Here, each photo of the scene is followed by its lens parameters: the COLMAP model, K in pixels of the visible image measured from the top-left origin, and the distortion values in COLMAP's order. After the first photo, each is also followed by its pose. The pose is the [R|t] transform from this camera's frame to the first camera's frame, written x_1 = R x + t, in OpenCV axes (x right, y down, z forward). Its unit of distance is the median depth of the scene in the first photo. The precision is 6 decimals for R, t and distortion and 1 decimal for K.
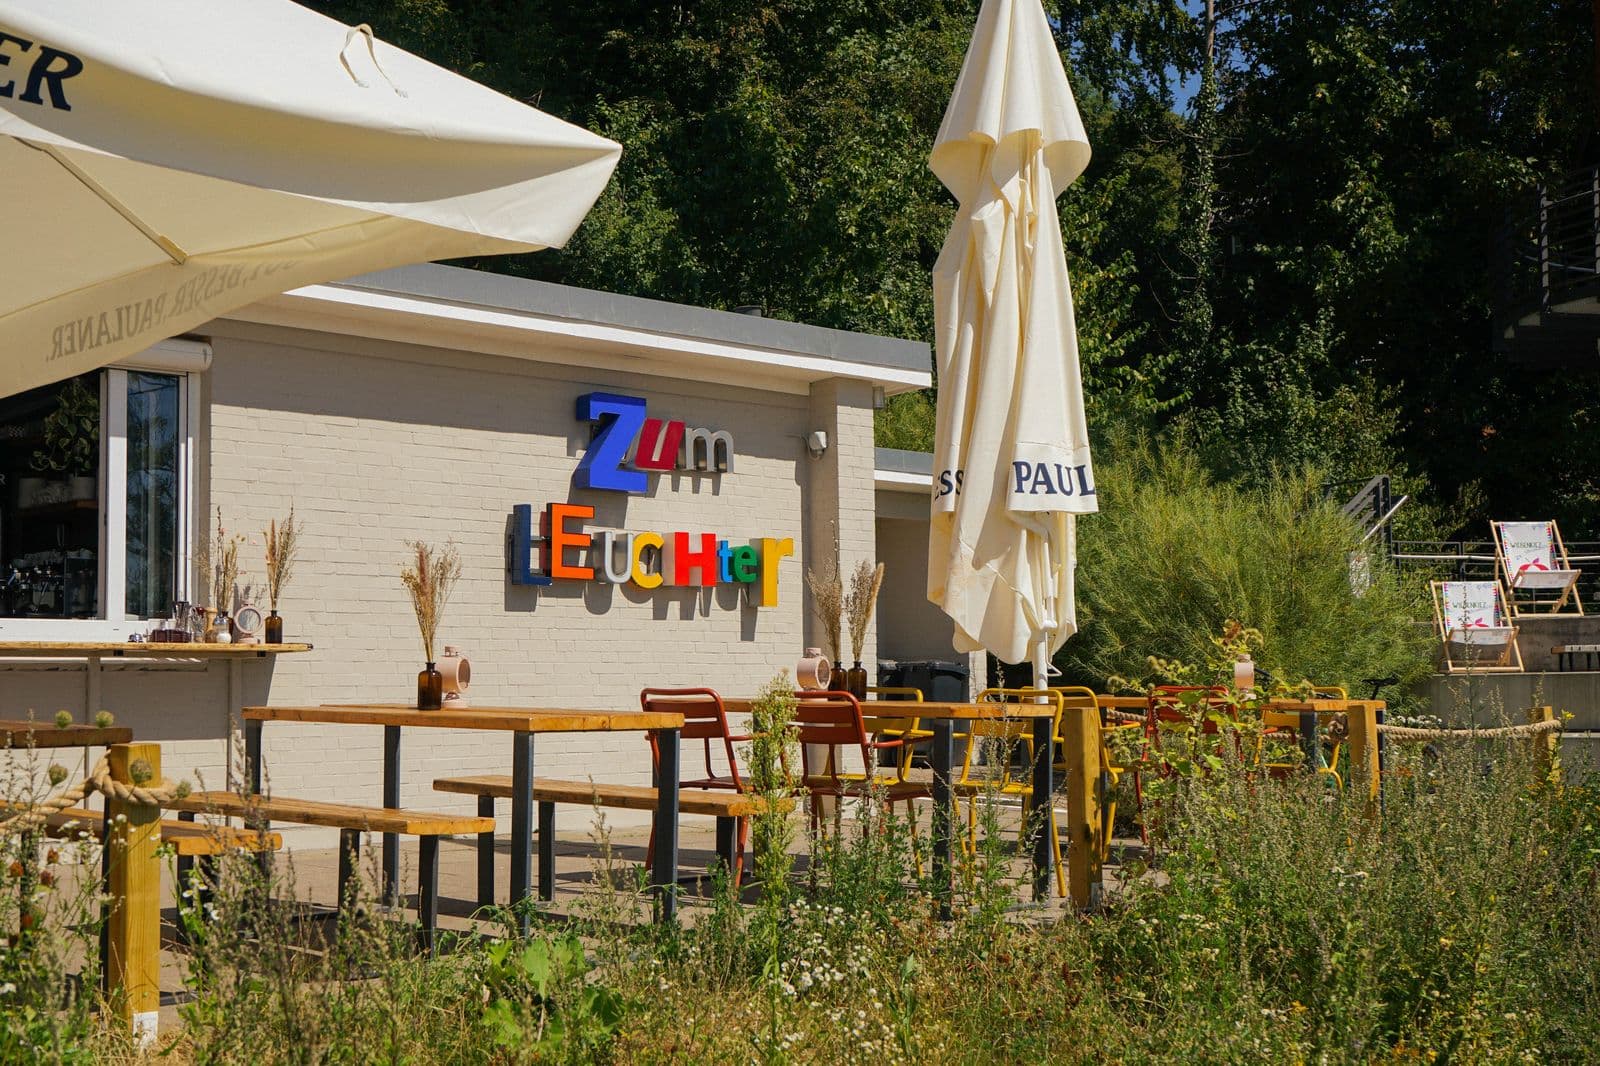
lens RADIAL K [[2497.8, 0, 800.0], [0, 2497.8, 533.0], [0, 0, 1]] dist [-0.009601, -0.003561]
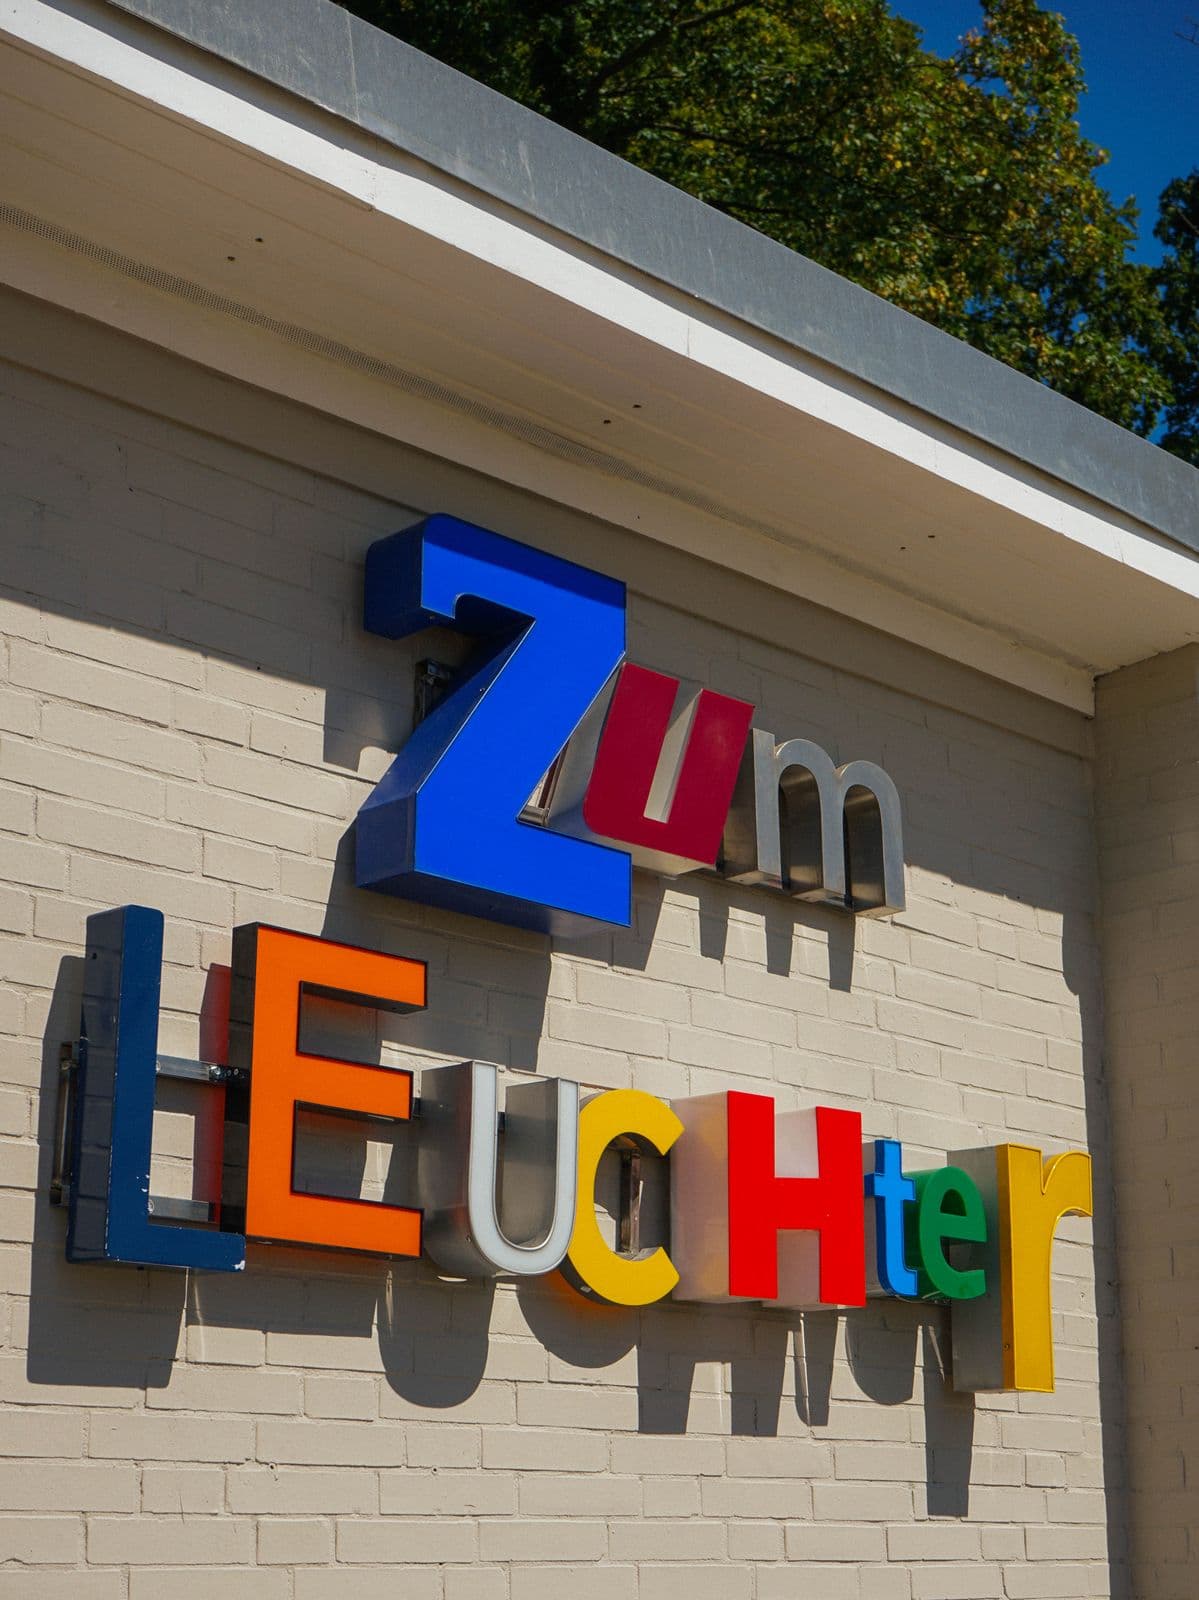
lens RADIAL K [[2912.4, 0, 599.5], [0, 2912.4, 800.0], [0, 0, 1]] dist [0.001166, 0.000617]
pose [[0.999945, 0.010288, 0.001848, -0.064661], [-0.009769, 0.982718, -0.184849, 0.026337], [-0.003718, 0.184821, 0.982765, 0.697345]]
